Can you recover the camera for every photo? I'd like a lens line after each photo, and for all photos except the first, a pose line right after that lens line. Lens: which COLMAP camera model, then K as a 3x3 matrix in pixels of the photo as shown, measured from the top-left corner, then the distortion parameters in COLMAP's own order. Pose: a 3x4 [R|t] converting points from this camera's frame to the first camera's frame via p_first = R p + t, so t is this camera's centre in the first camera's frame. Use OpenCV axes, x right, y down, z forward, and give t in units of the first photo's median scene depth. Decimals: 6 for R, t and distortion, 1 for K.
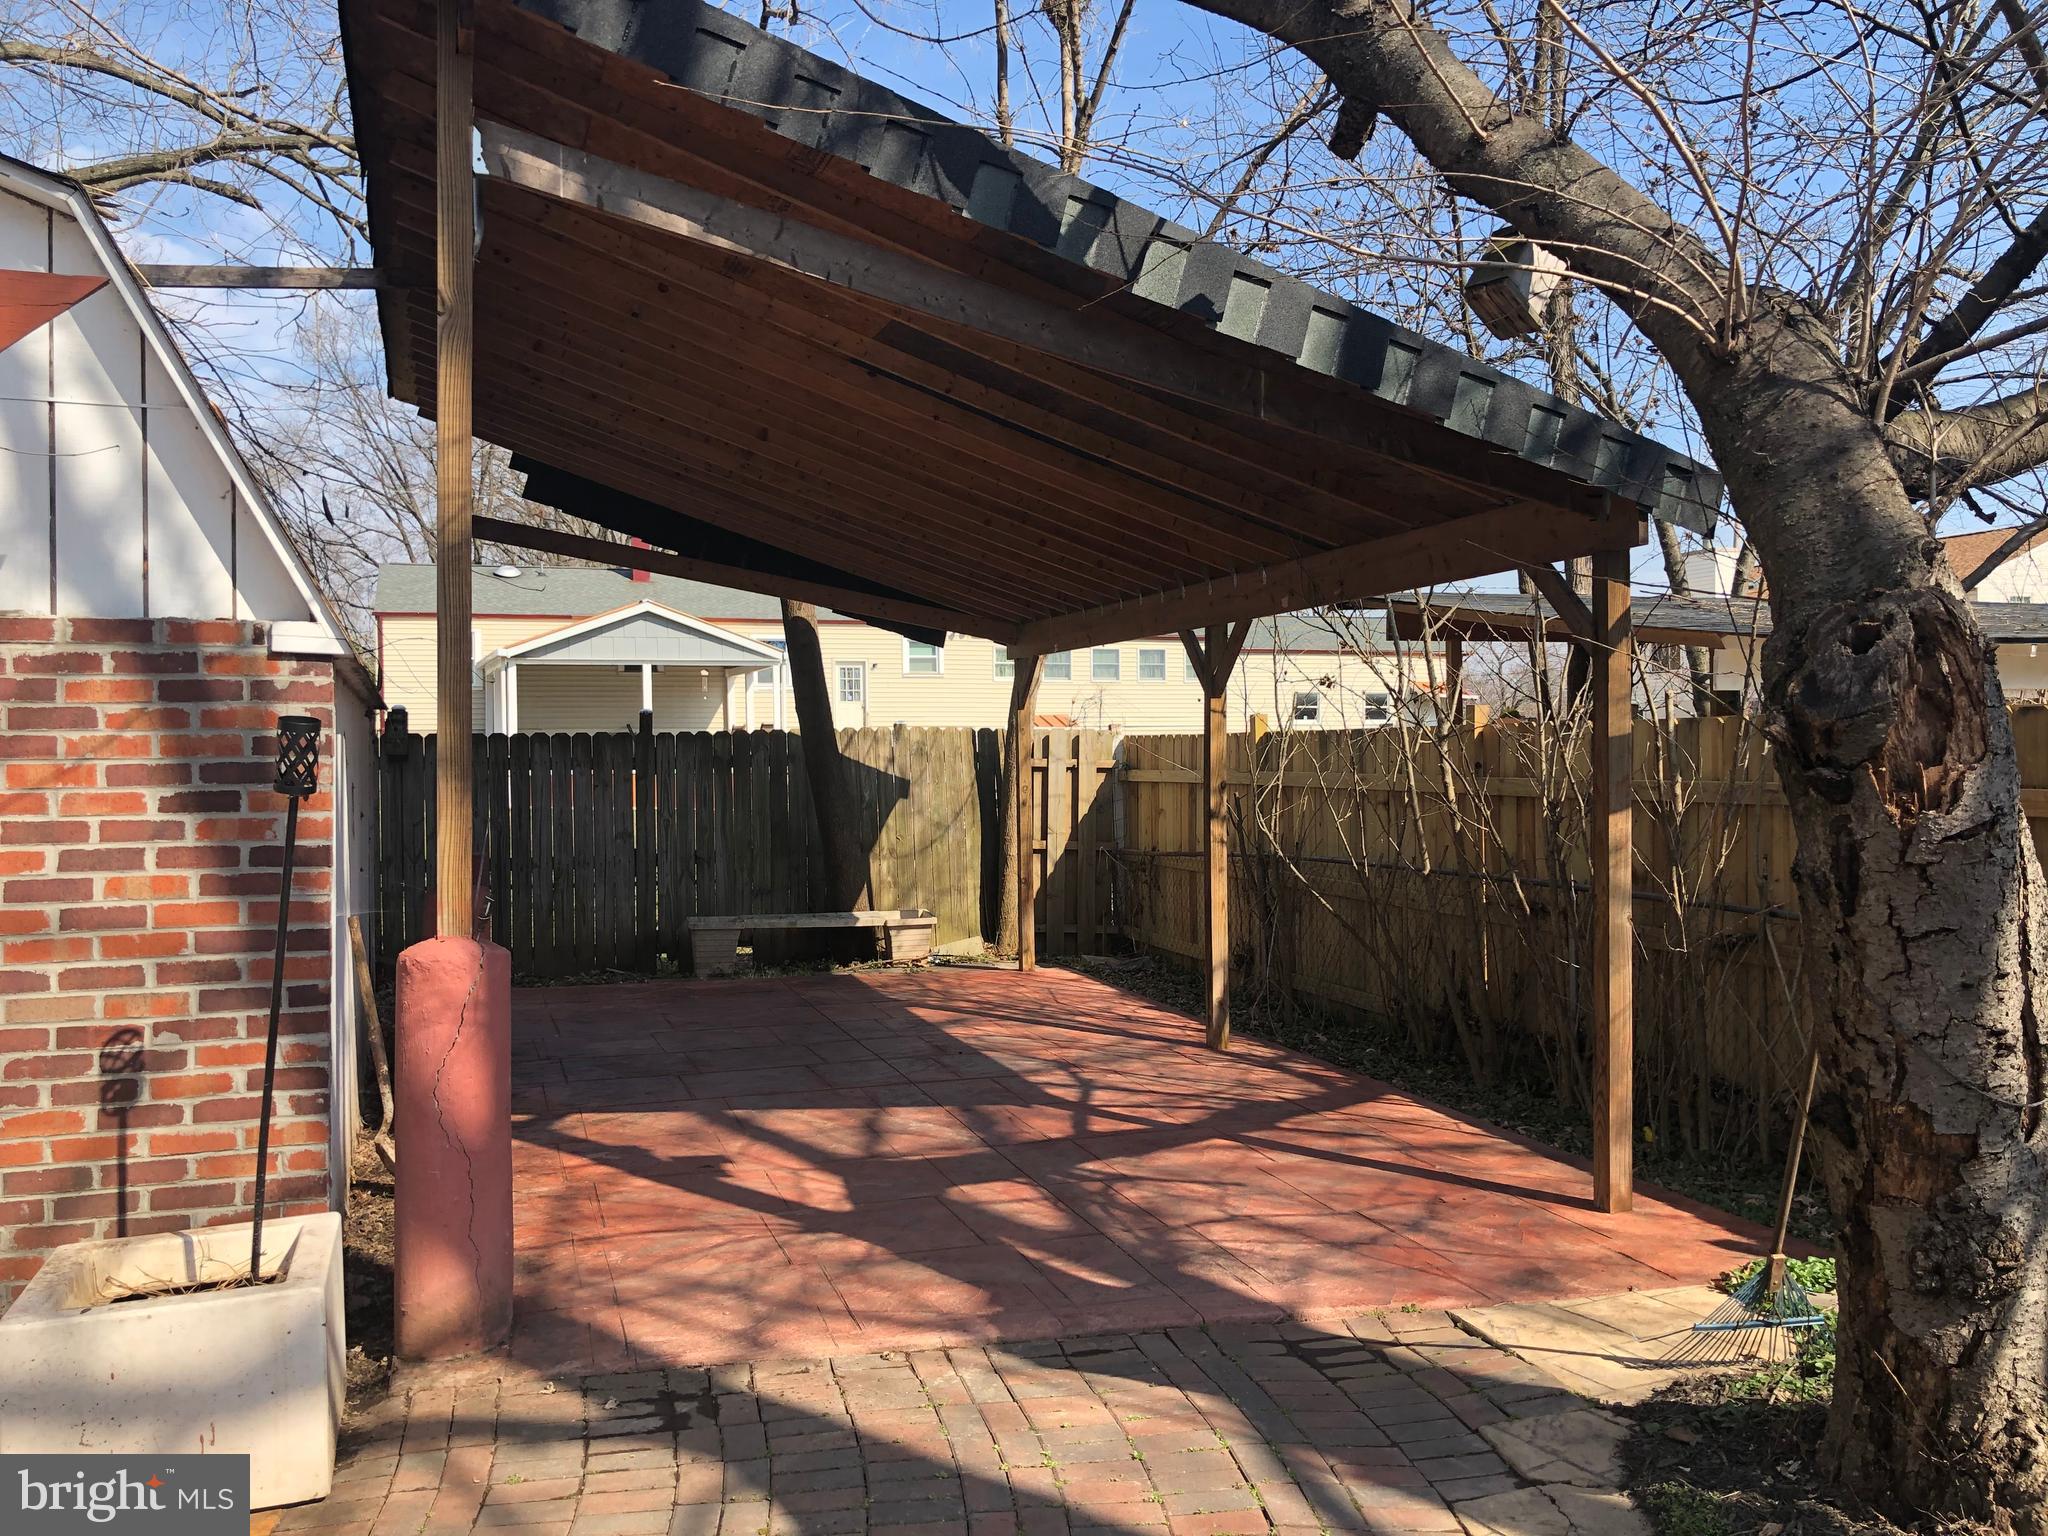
lens RADIAL K [[1679.5, 0, 1016.4], [0, 1679.5, 756.3], [0, 0, 1]] dist [0.066225, -0.080976]
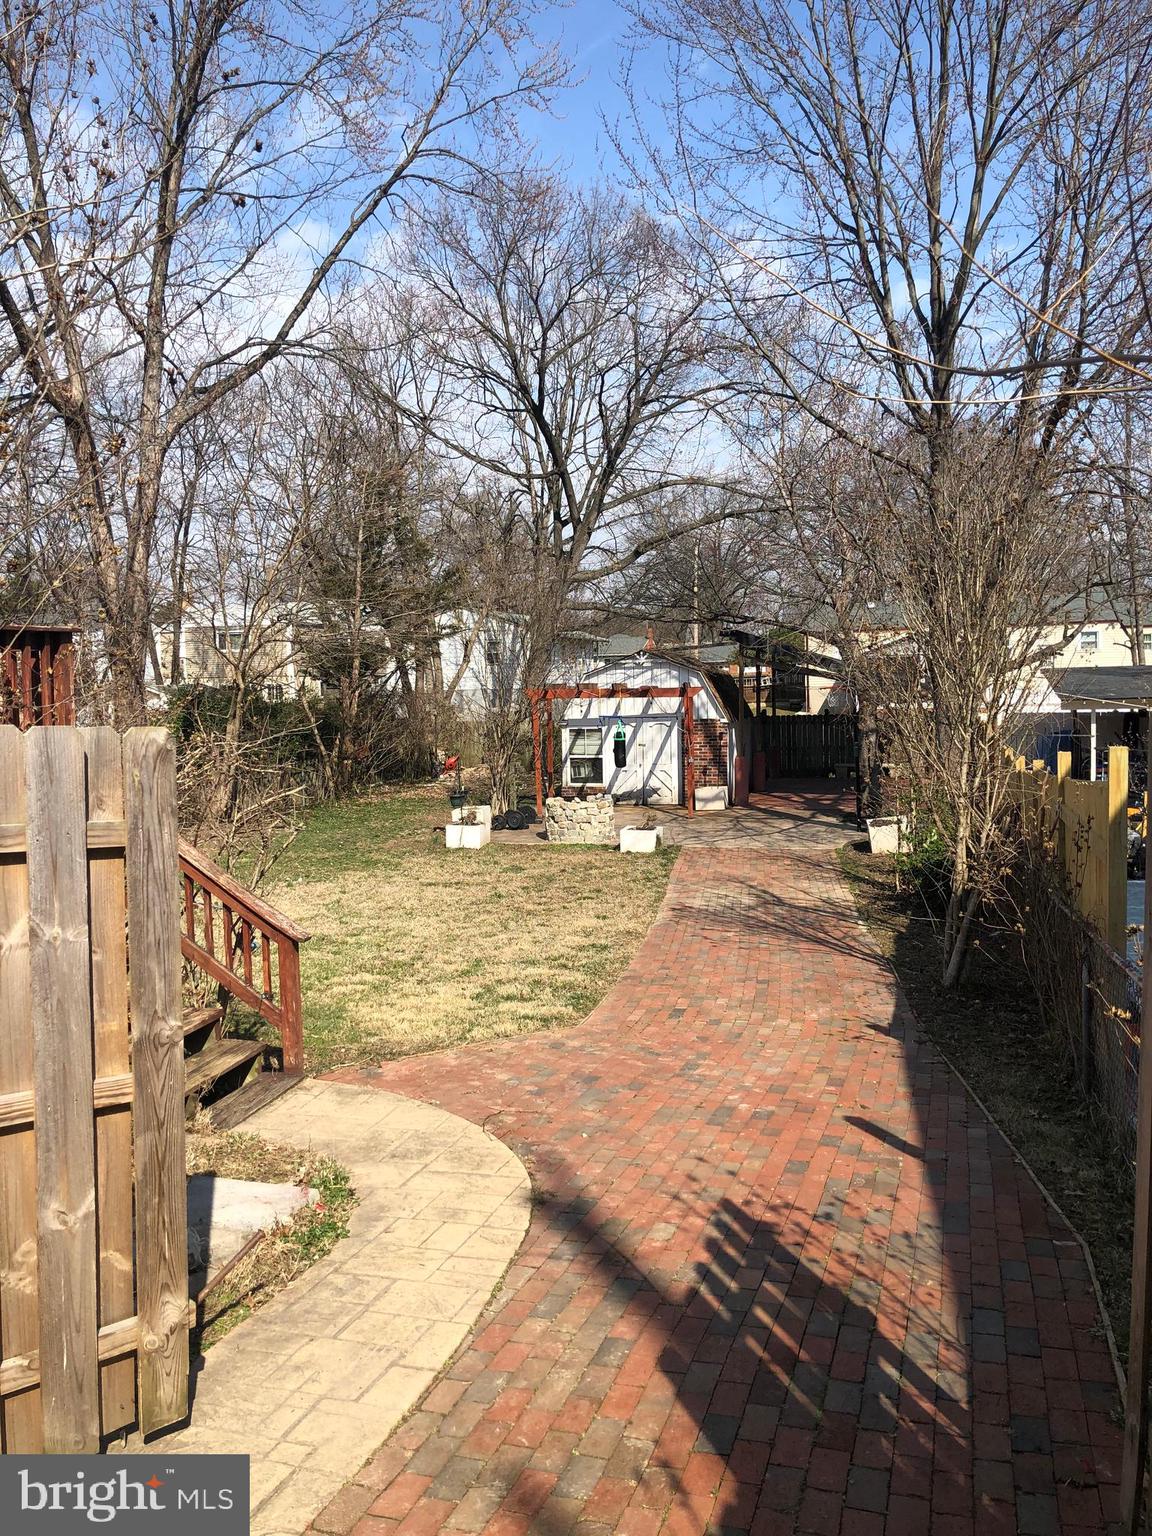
lens RADIAL K [[1256.9, 0, 576.5], [0, 1256.9, 740.4], [0, 0, 1]] dist [0.137596, -0.212609]
pose [[0.832925, 0.017132, -0.553120, 2.370681], [0.012384, 0.998693, 0.049580, -0.283830], [0.553247, -0.048146, 0.831625, -4.486467]]
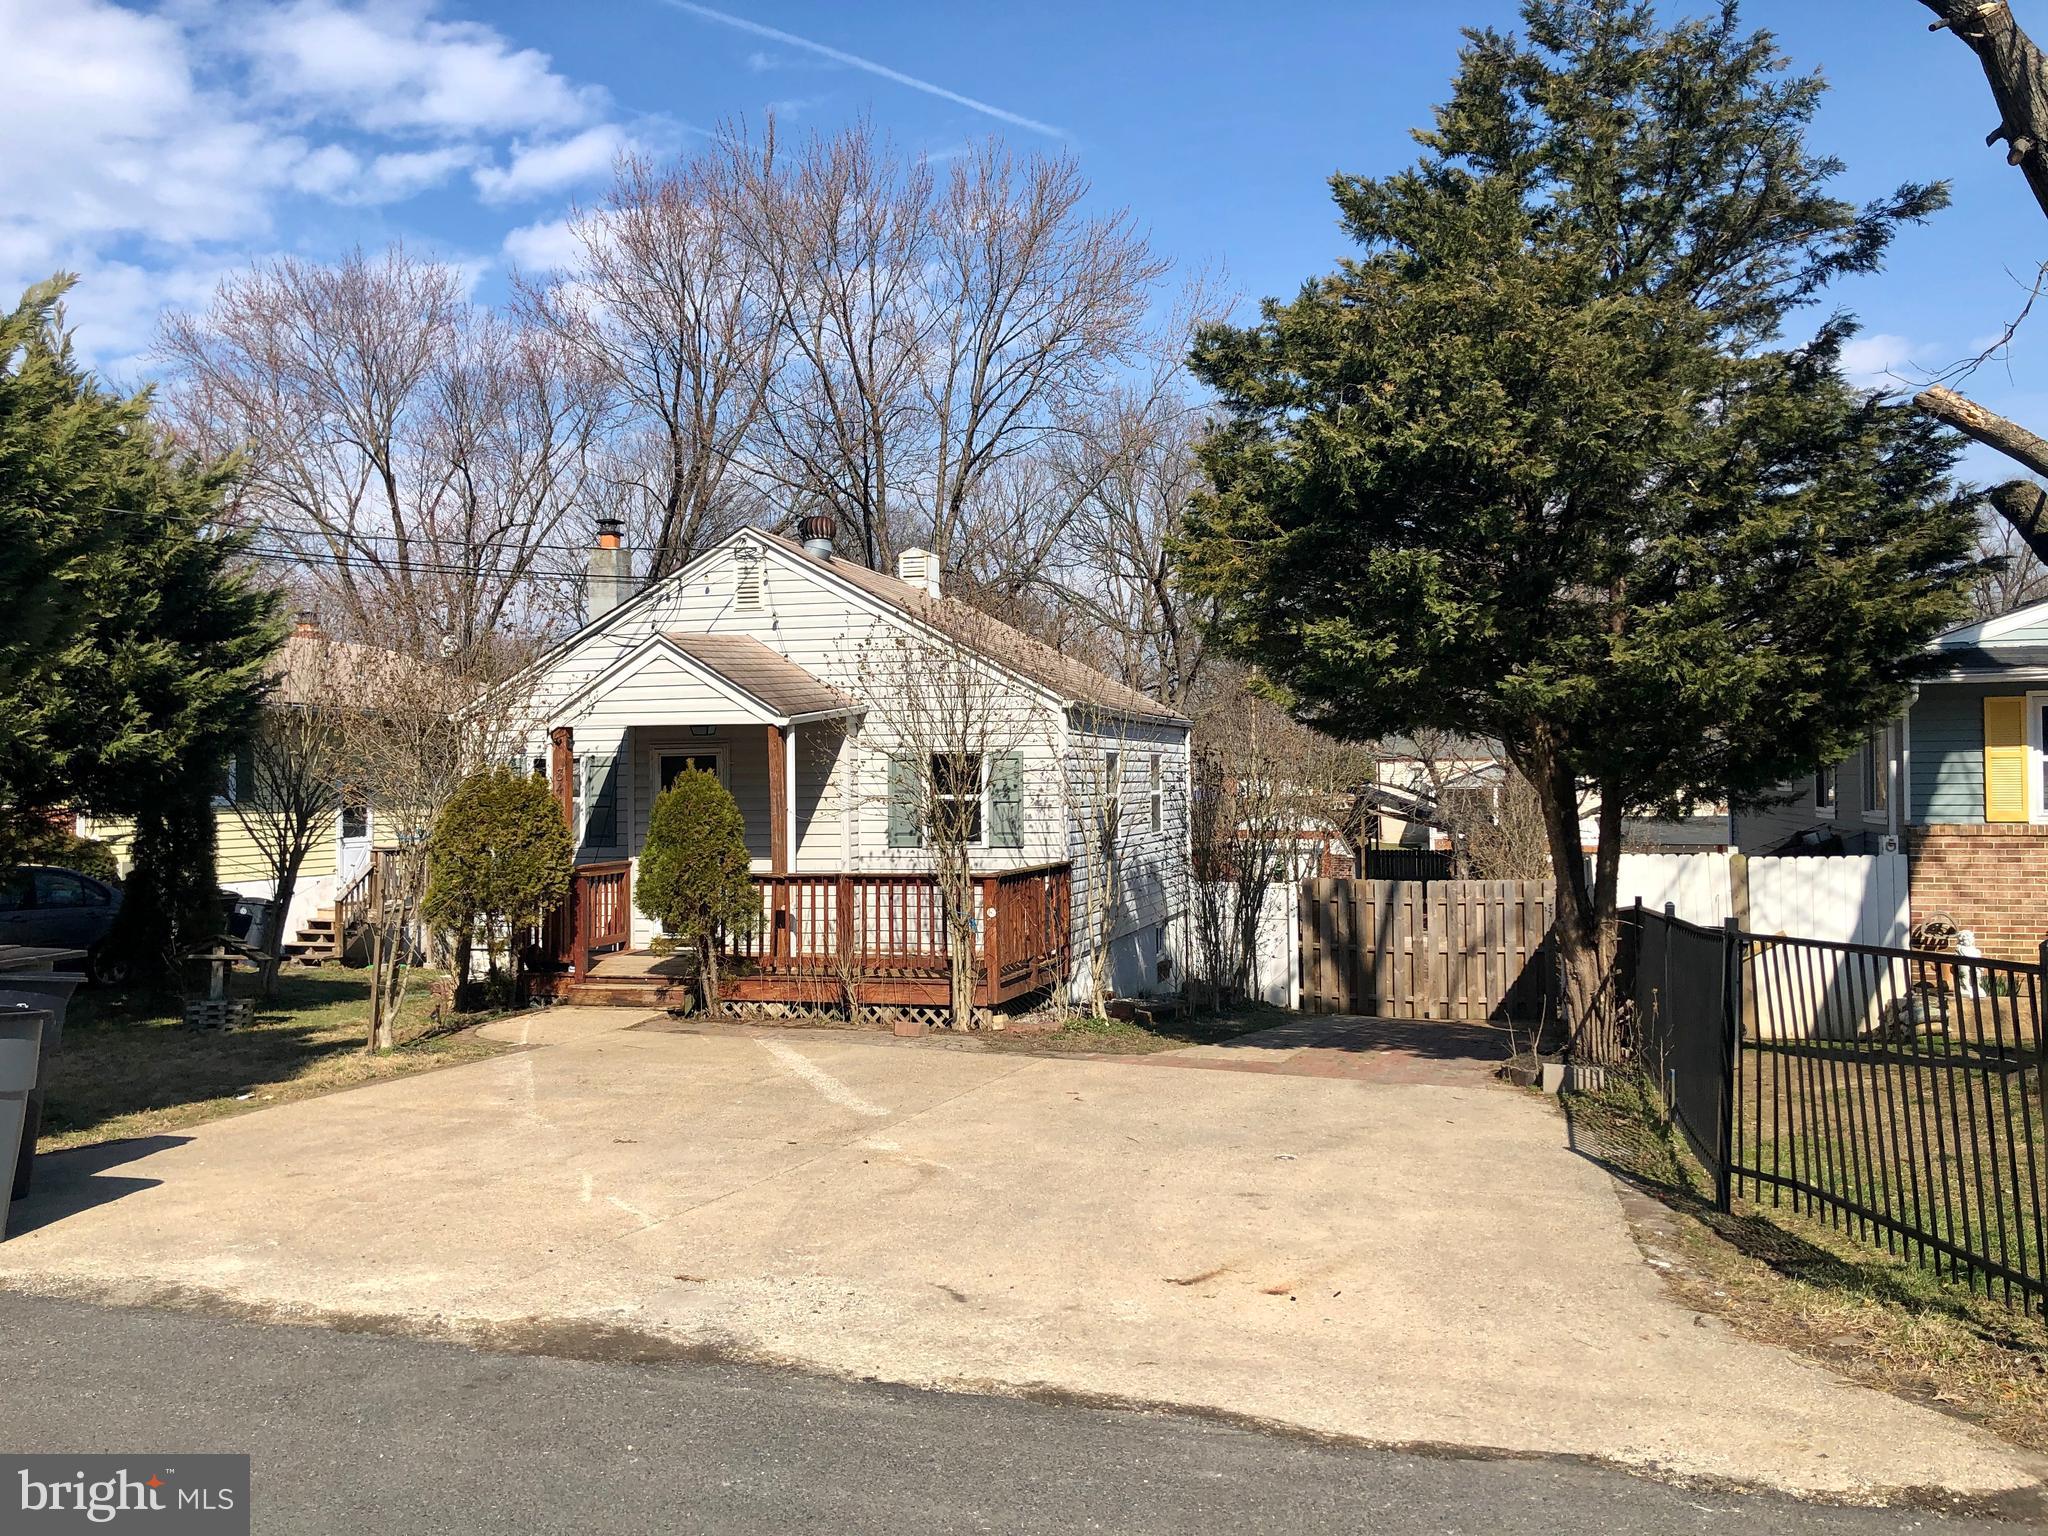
lens RADIAL K [[1667.2, 0, 1018.6], [0, 1667.2, 756.4], [0, 0, 1]] dist [0.063680, -0.085048]
pose [[0.828886, -0.007434, -0.559368, 3.802945], [0.000280, 0.999917, -0.012875, -0.574221], [0.559417, 0.010515, 0.828819, -9.030168]]
